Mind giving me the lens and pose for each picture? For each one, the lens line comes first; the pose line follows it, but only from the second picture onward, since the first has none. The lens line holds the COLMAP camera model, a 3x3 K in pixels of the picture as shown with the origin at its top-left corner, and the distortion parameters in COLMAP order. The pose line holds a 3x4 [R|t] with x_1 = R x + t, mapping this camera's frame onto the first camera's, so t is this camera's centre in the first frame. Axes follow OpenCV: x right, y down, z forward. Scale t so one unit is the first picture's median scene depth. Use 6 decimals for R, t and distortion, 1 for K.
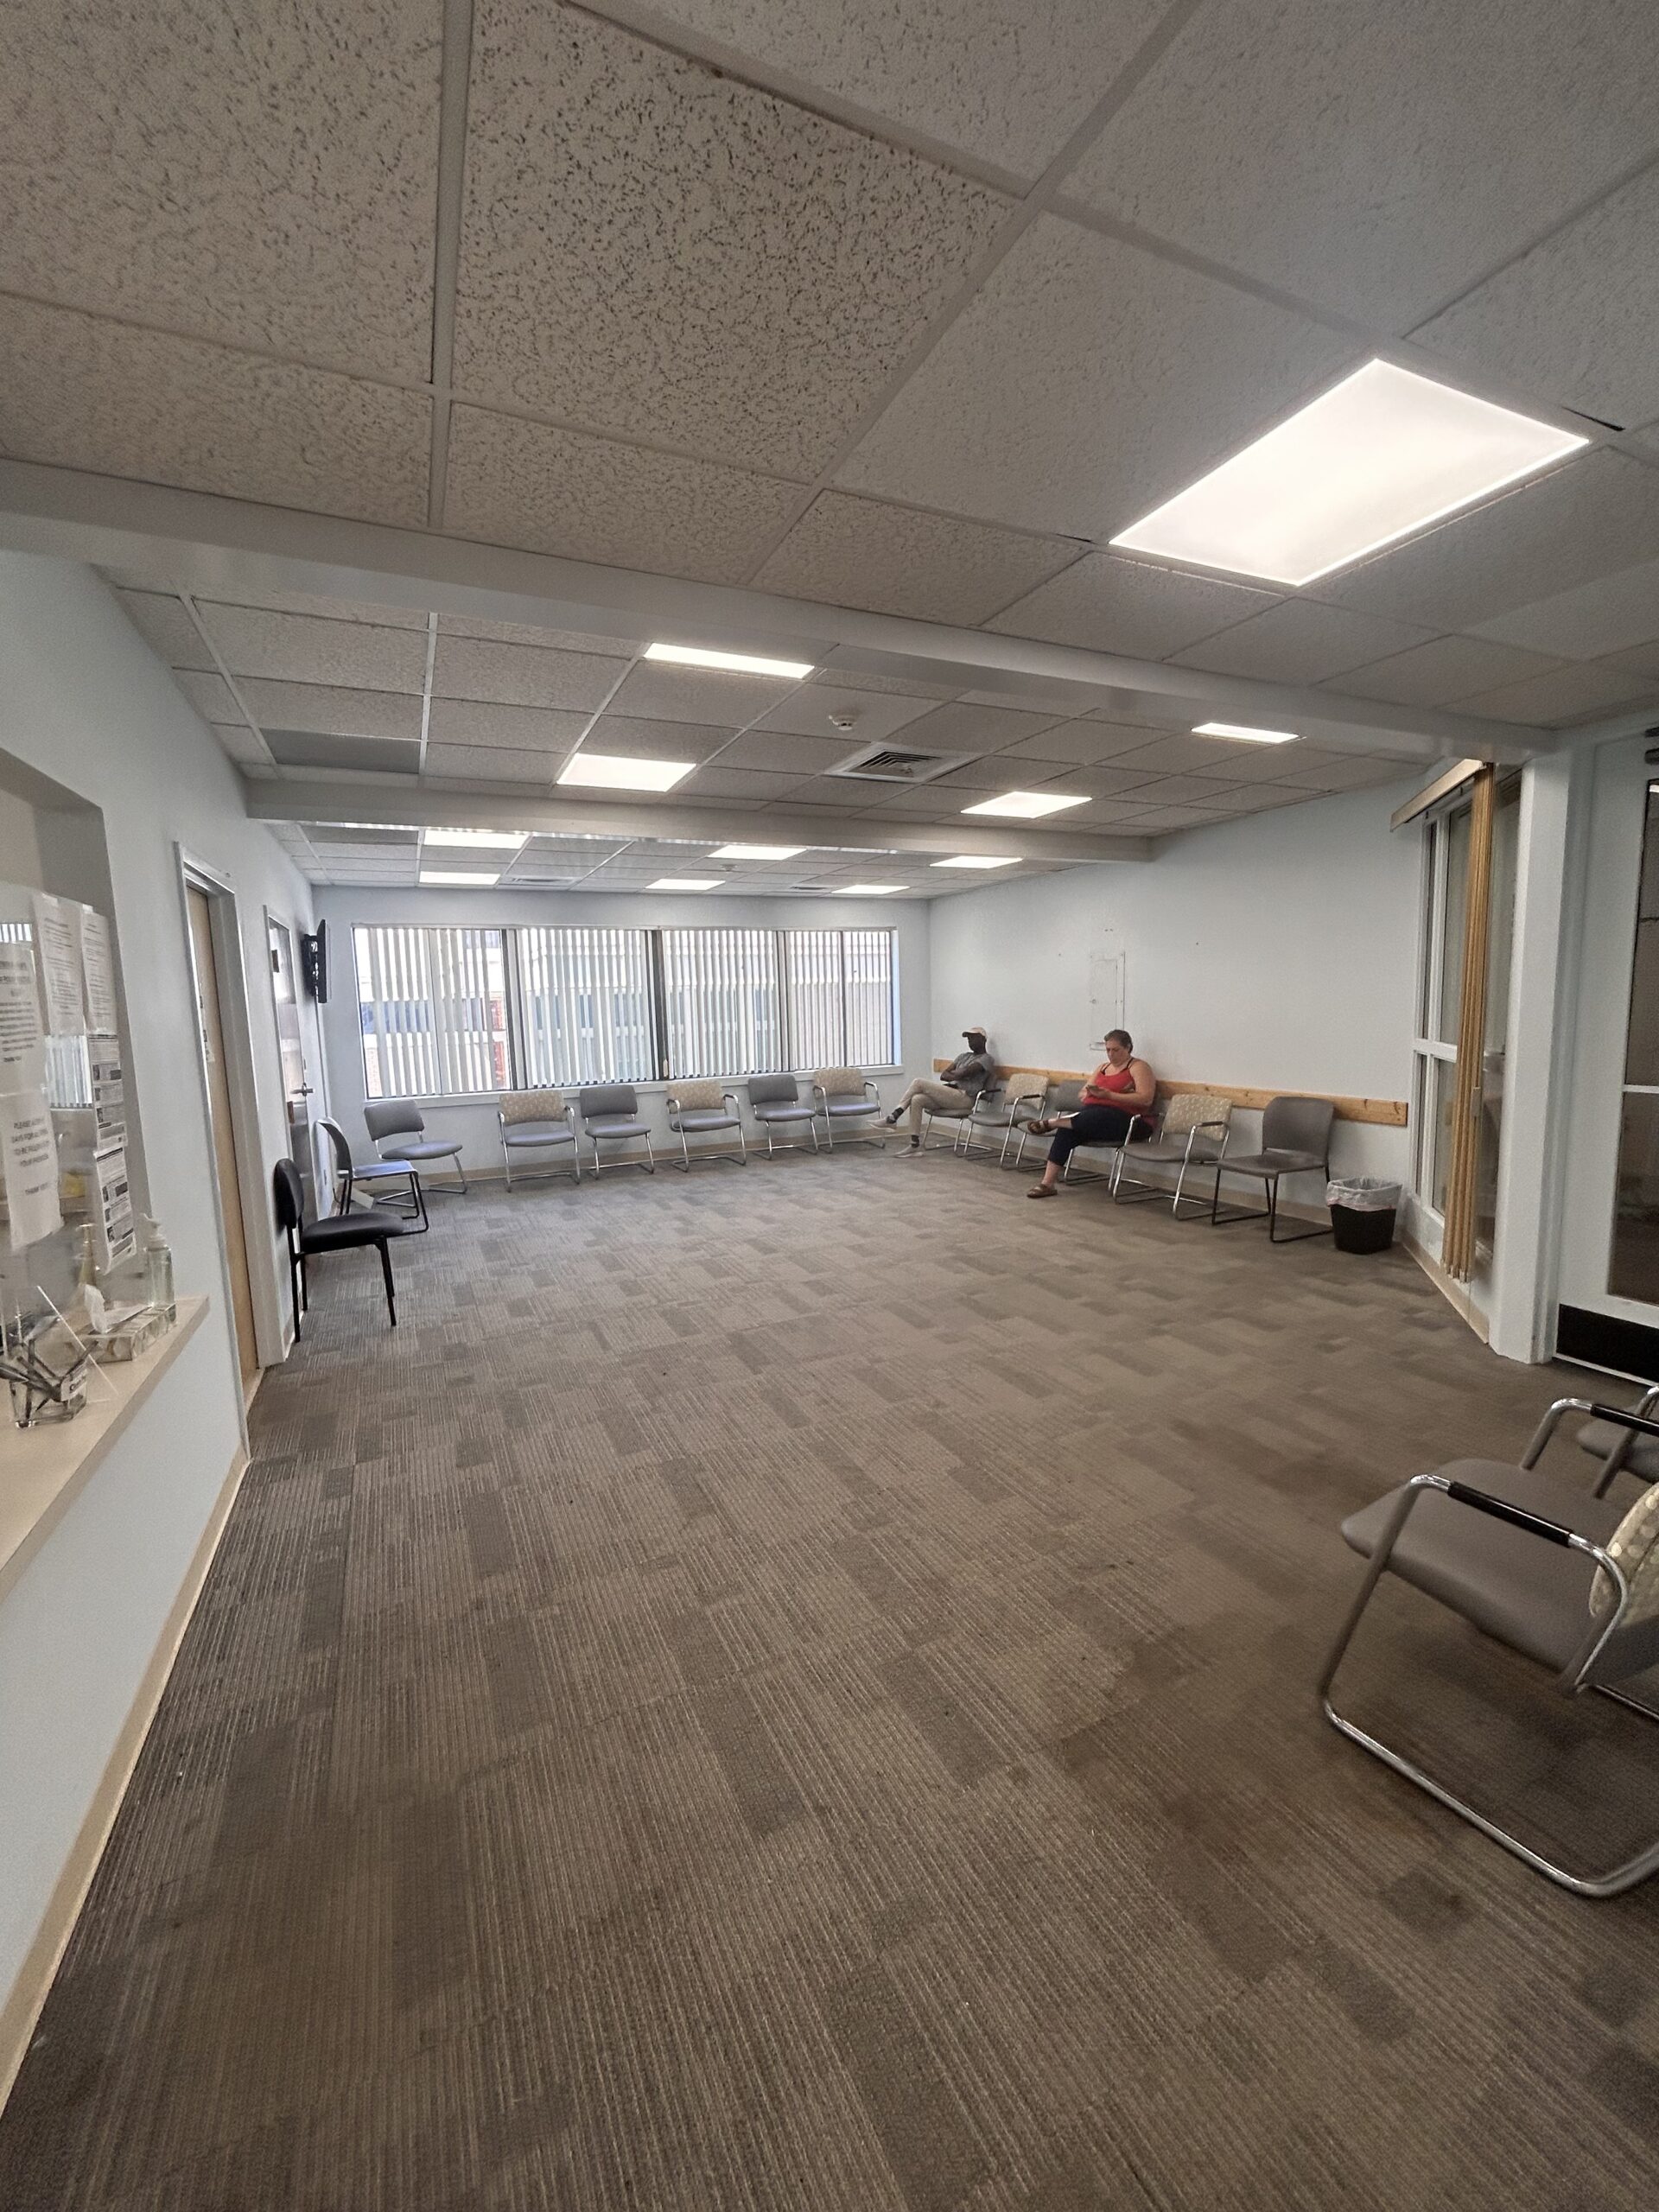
lens RADIAL K [[892.8, 0, 833.7], [0, 892.8, 1101.5], [0, 0, 1]] dist [0.000346, -0.000097]
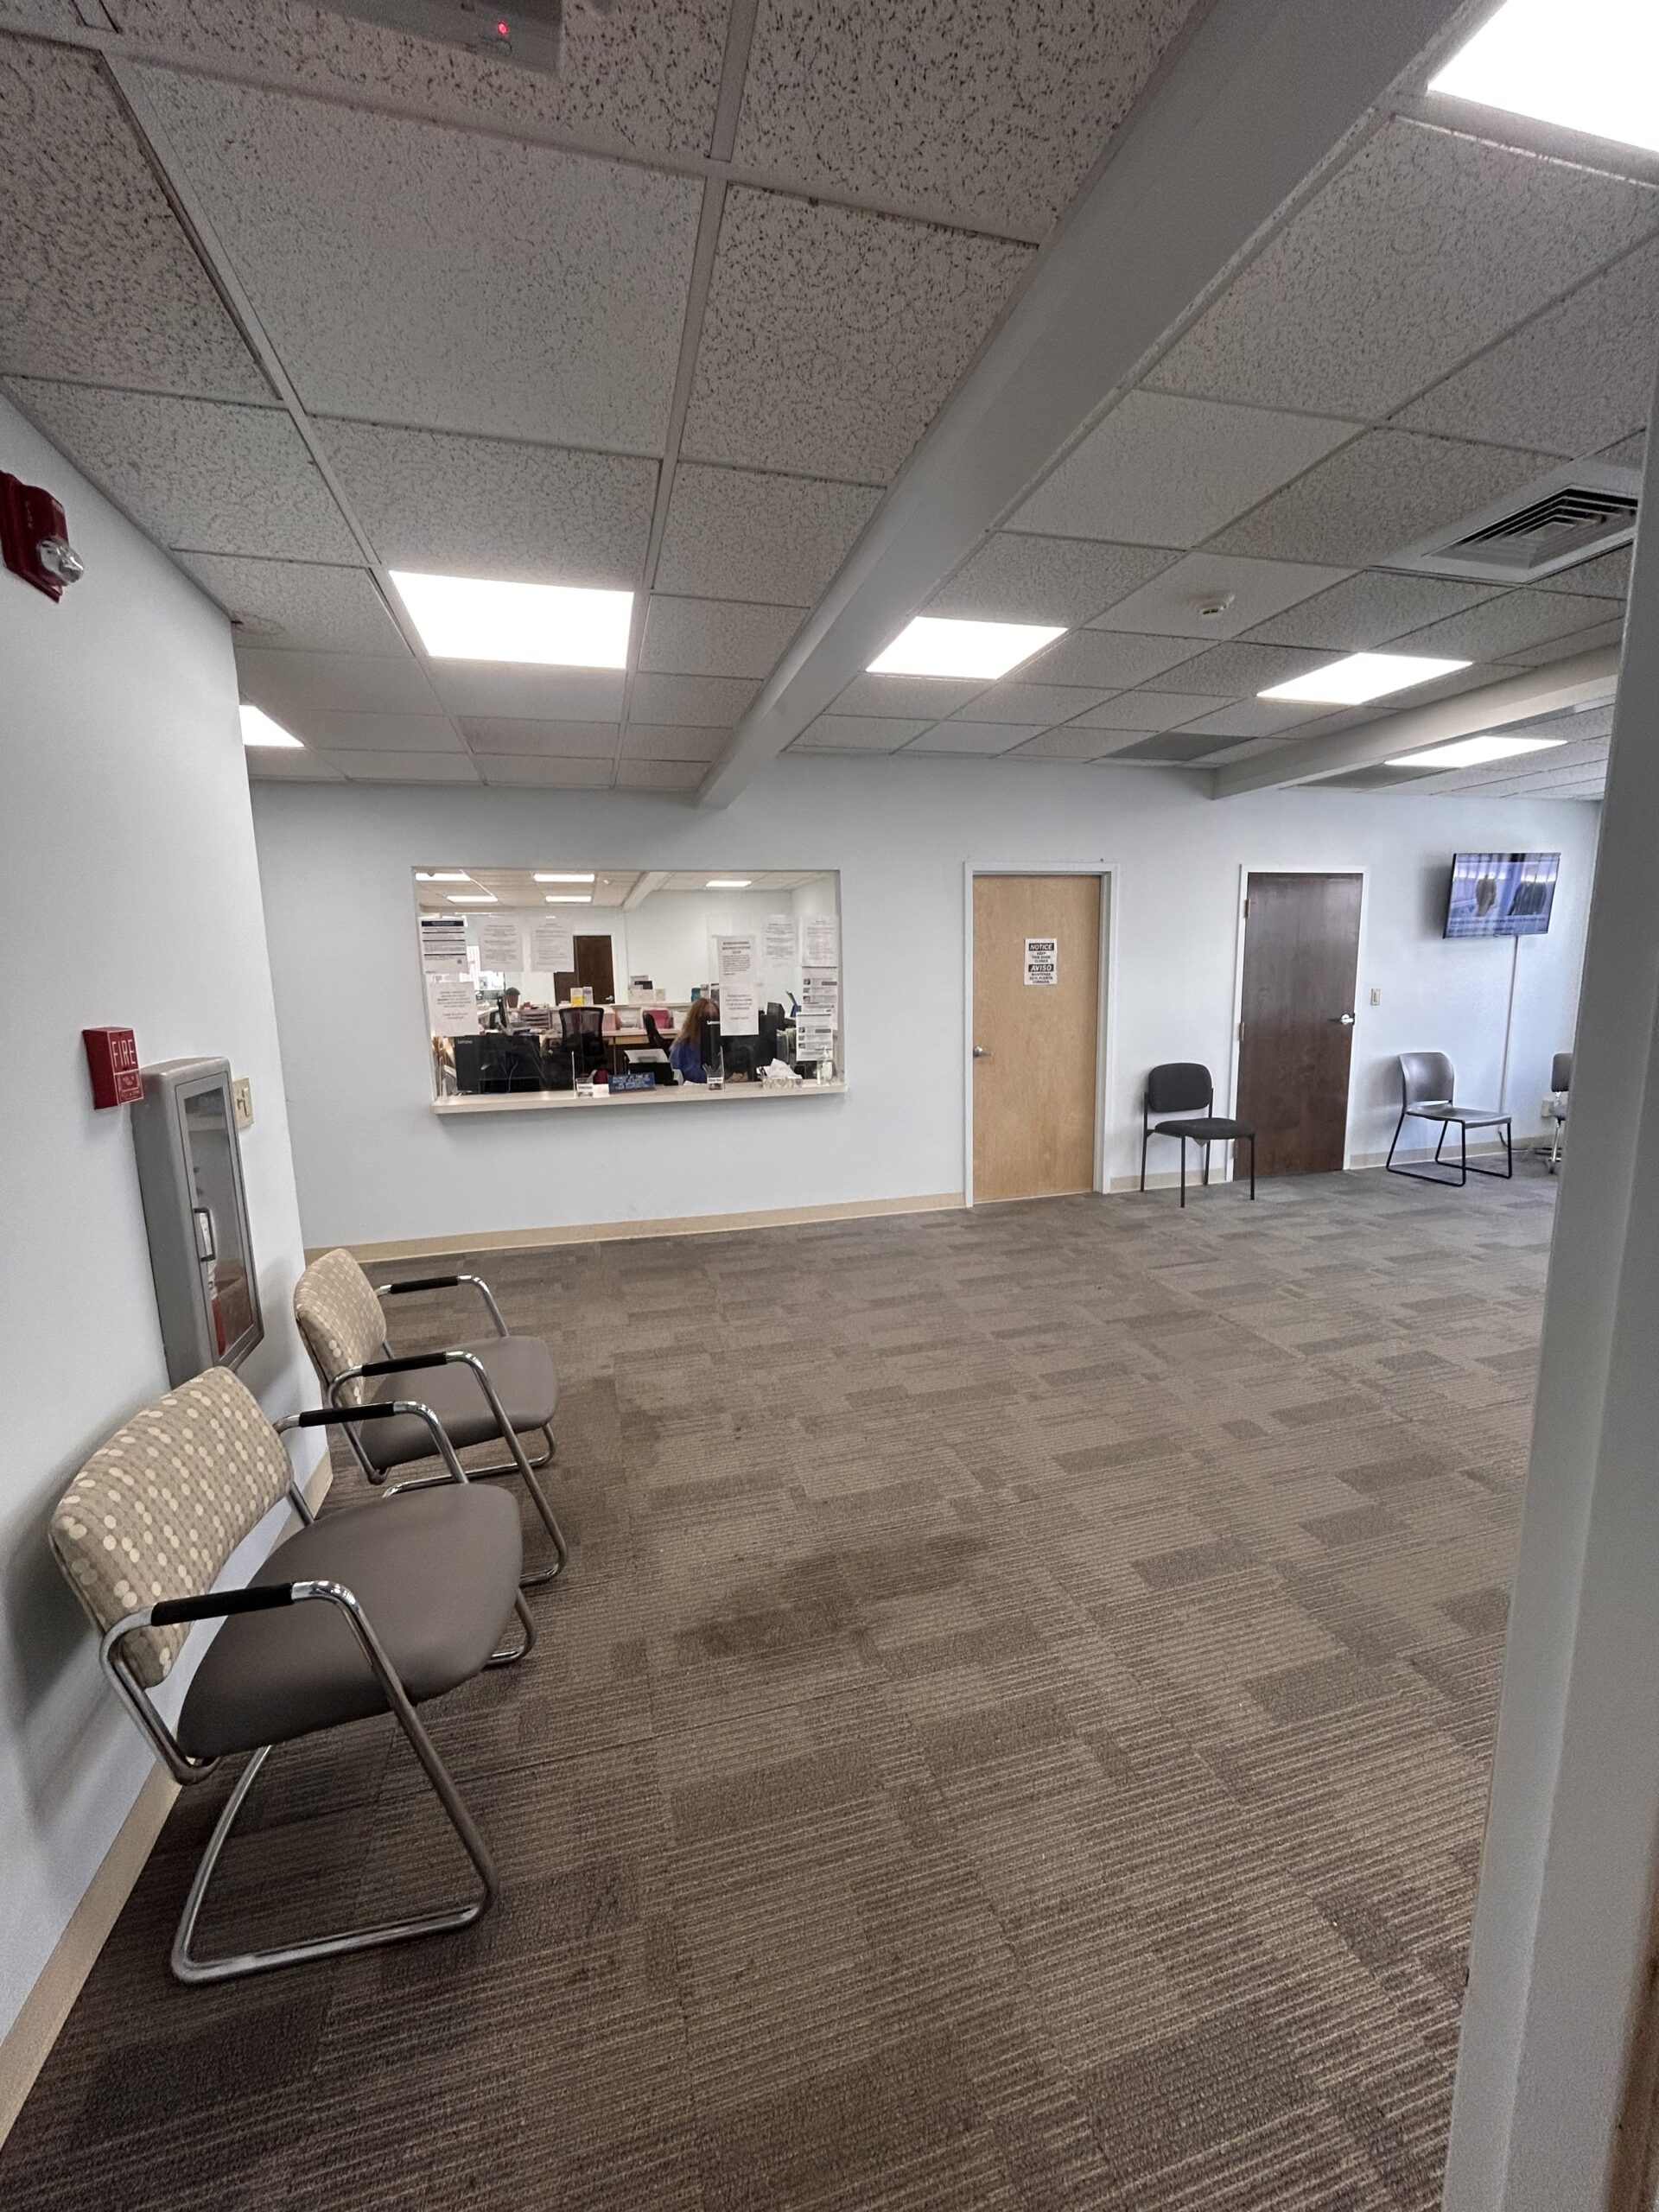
lens RADIAL K [[892.8, 0, 835.0], [0, 892.8, 1099.7], [0, 0, 1]] dist [0.000346, -0.000097]
pose [[-0.171493, 0.181343, -0.968352, 0.876457], [-0.090513, 0.975856, 0.198778, -0.113248], [0.981019, 0.121737, -0.150939, 0.789344]]
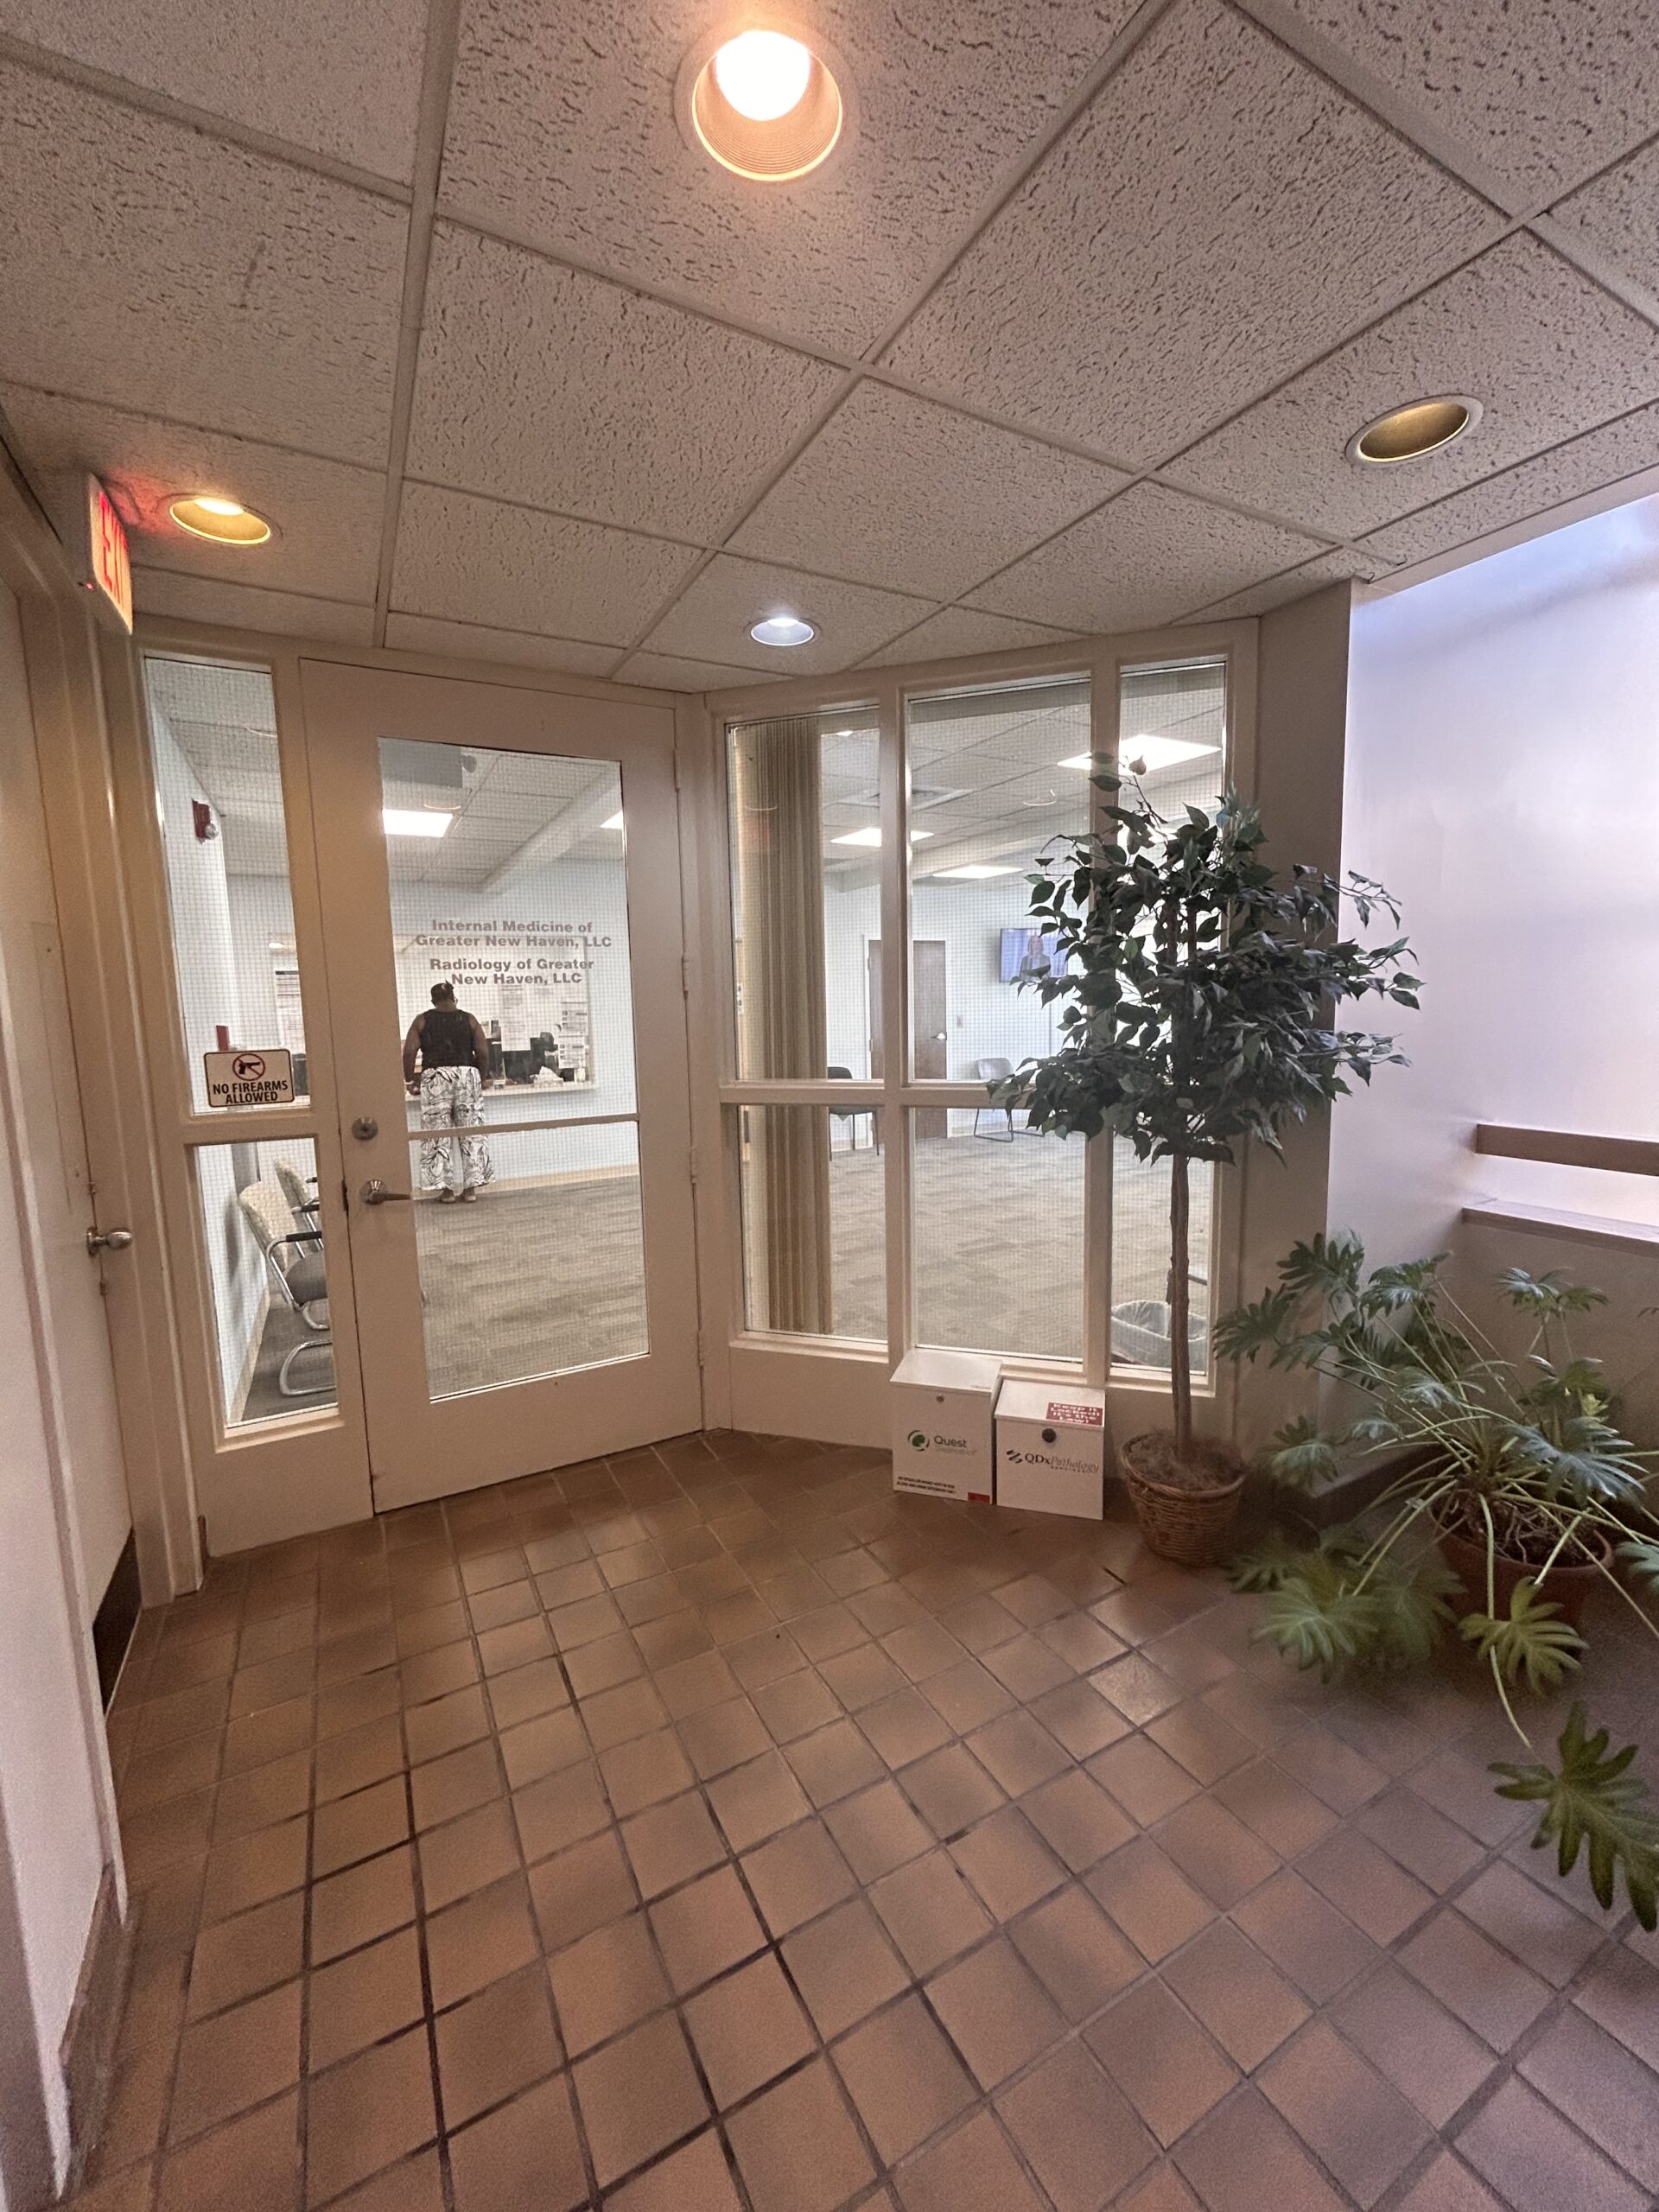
lens RADIAL K [[892.8, 0, 830.1], [0, 892.8, 1104.5], [0, 0, 1]] dist [0.000346, -0.000097]
pose [[0.055903, 0.144376, -0.987942, 1.517380], [-0.093763, 0.985876, 0.138769, -0.142229], [0.994024, 0.084874, 0.068651, 0.978494]]
